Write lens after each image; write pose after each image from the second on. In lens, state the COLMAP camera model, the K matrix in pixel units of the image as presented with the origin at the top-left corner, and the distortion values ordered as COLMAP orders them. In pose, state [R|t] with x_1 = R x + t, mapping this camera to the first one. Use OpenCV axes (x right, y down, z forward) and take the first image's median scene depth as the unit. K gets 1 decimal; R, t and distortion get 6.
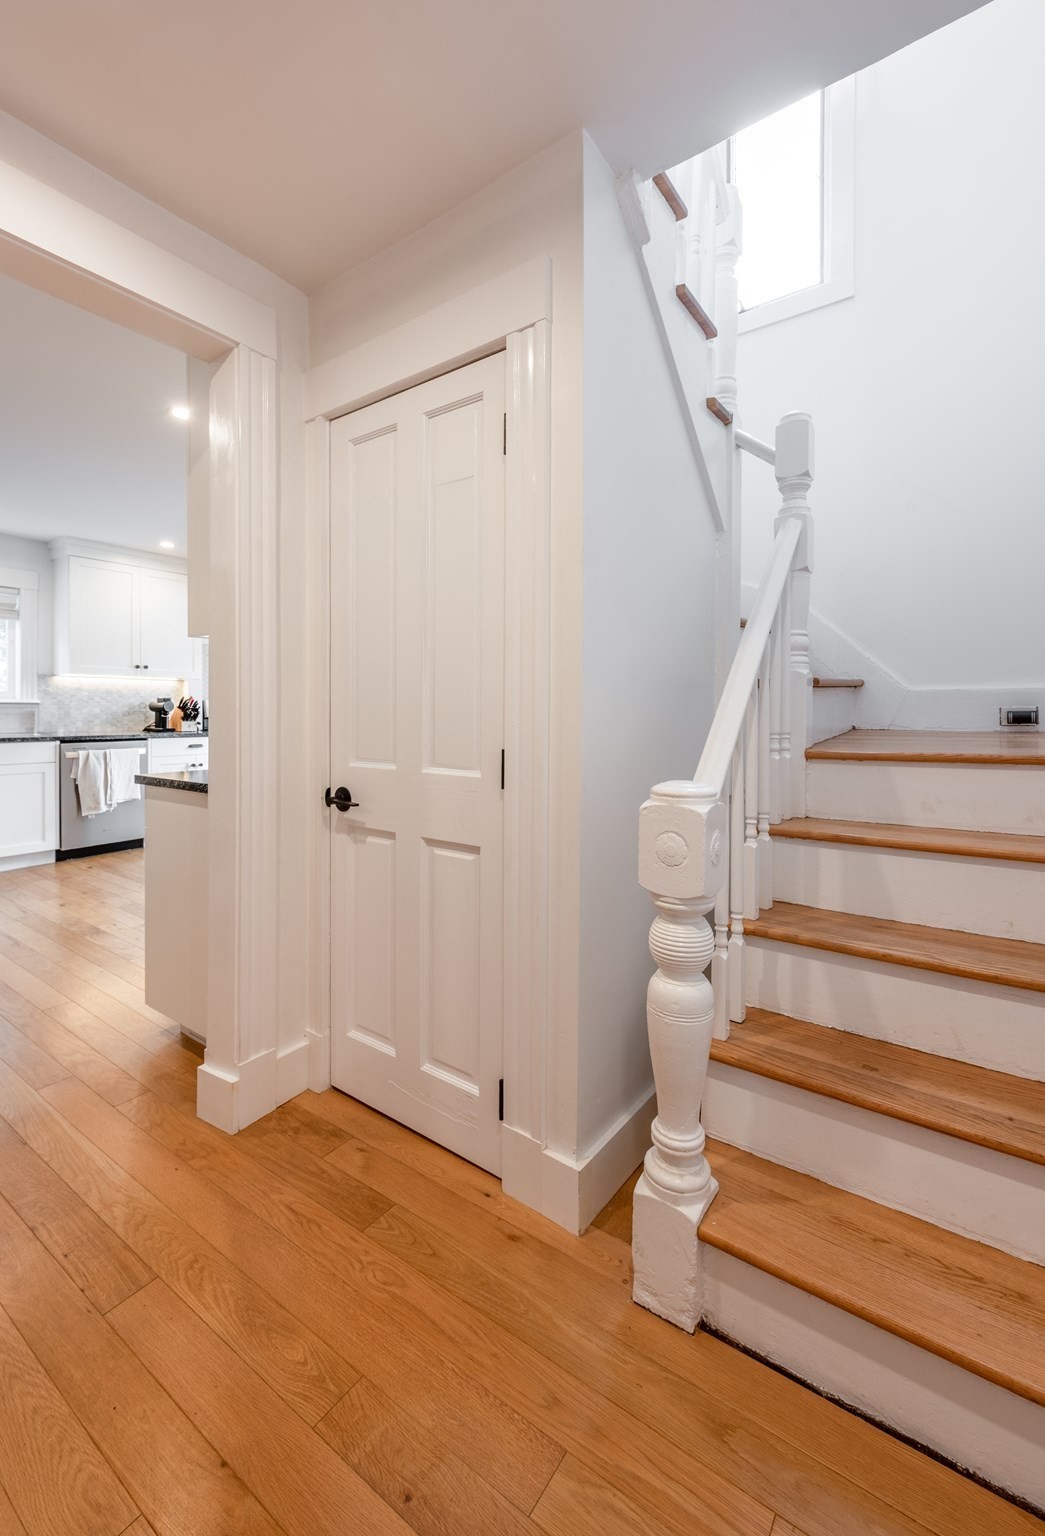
lens RADIAL K [[678.9, 0, 542.2], [0, 678.9, 723.4], [0, 0, 1]] dist [-0.016375, 0.002044]
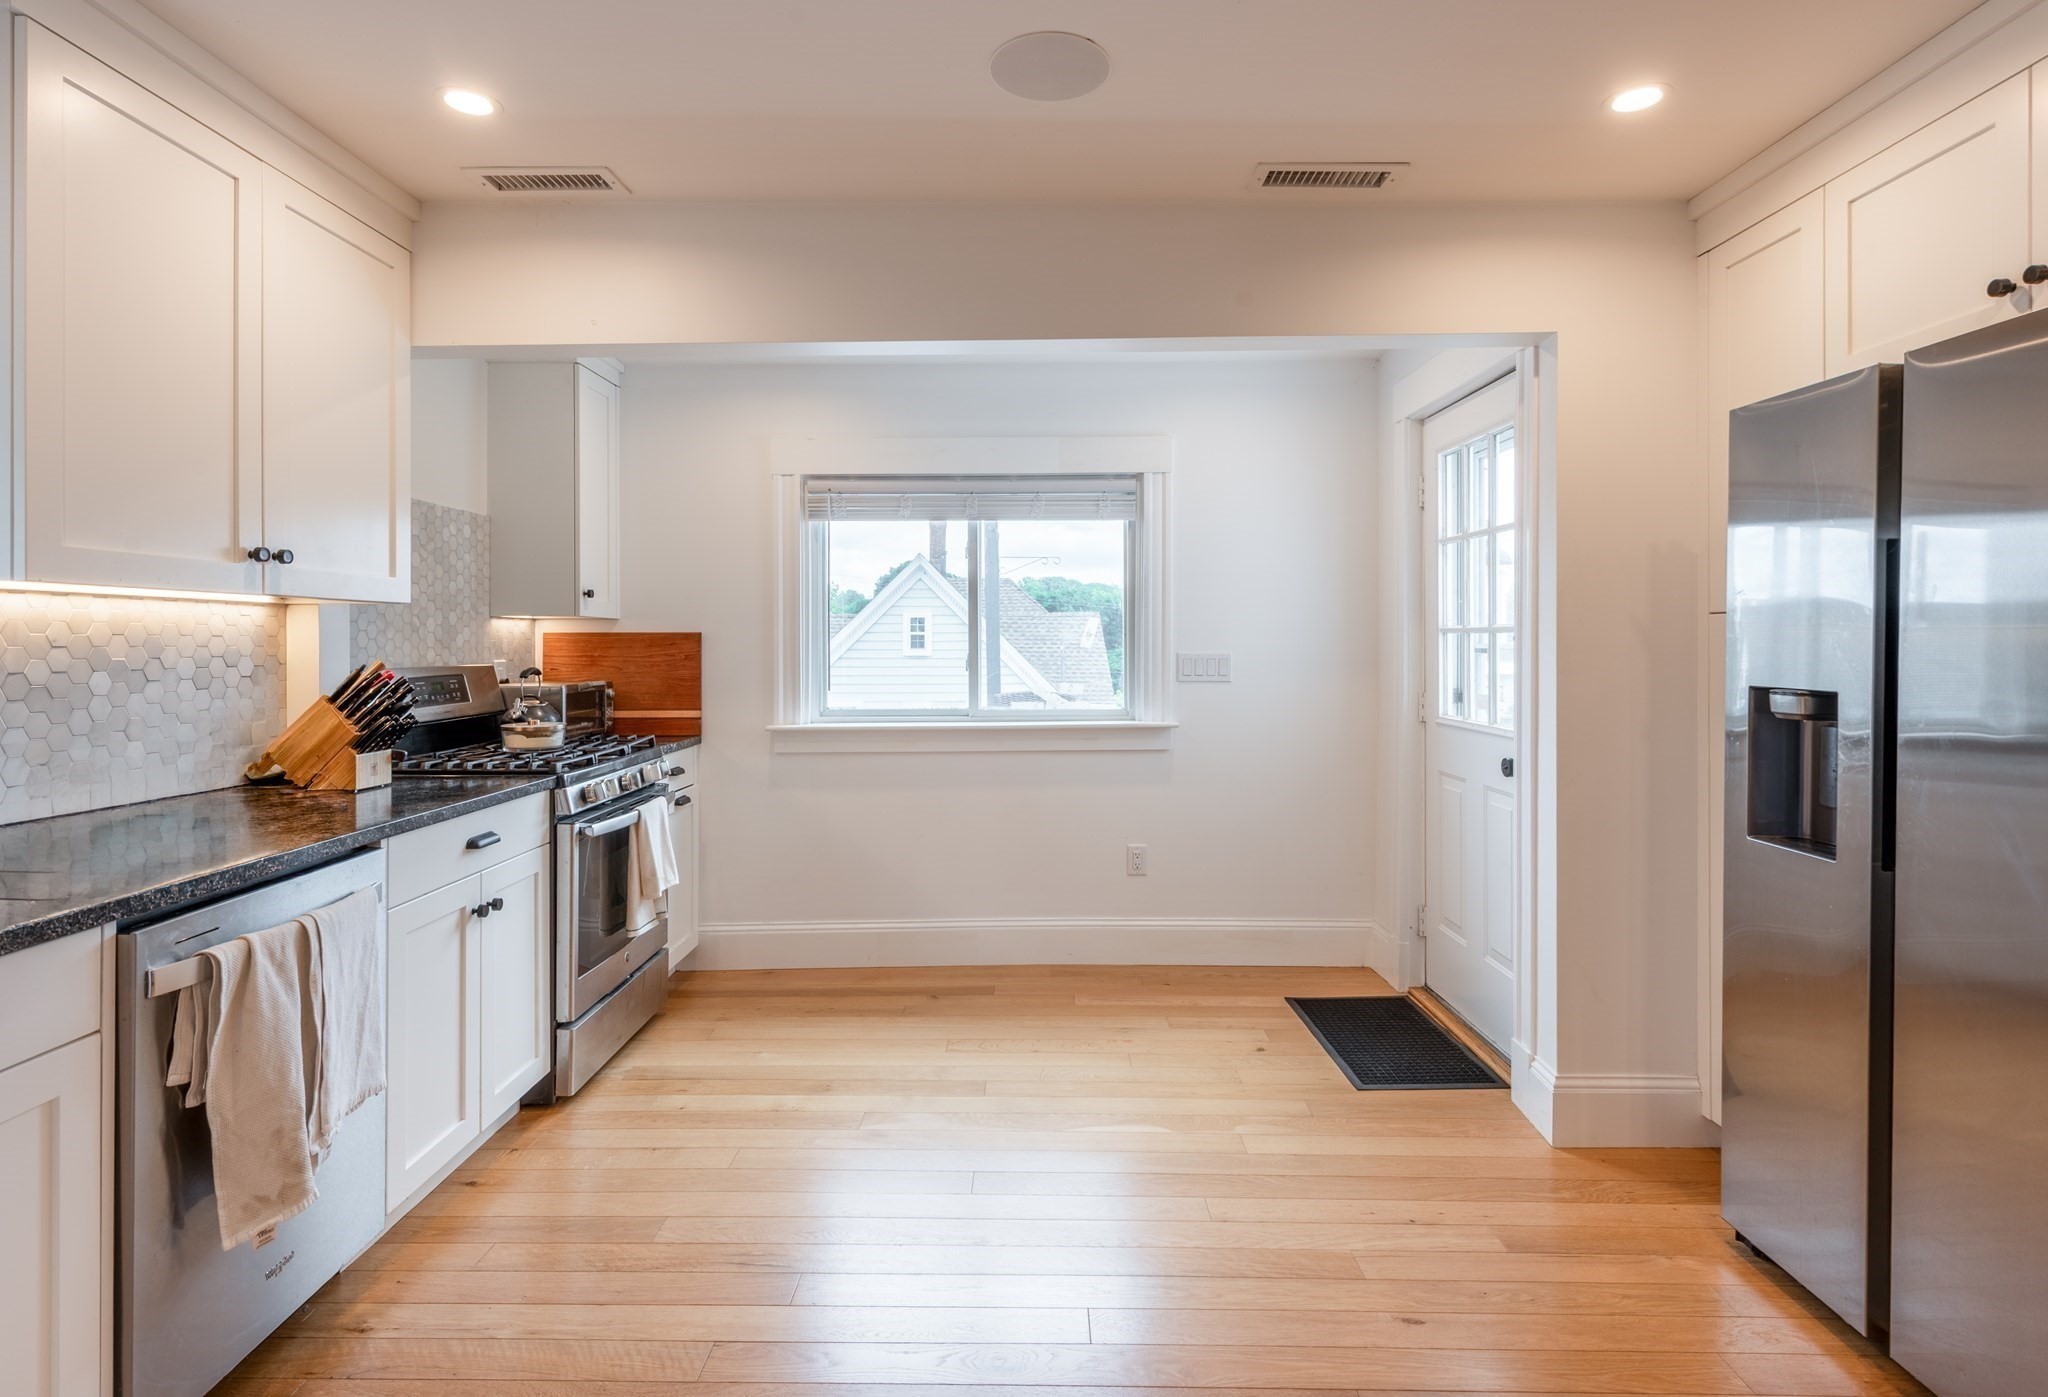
lens RADIAL K [[1047.3, 0, 1025.3], [0, 1047.3, 643.8], [0, 0, 1]] dist [0.006299, -0.002820]
pose [[0.811836, -0.004291, 0.583870, -0.662804], [0.014359, 0.999817, -0.012618, -0.046325], [-0.583710, 0.018627, 0.811749, 0.574240]]
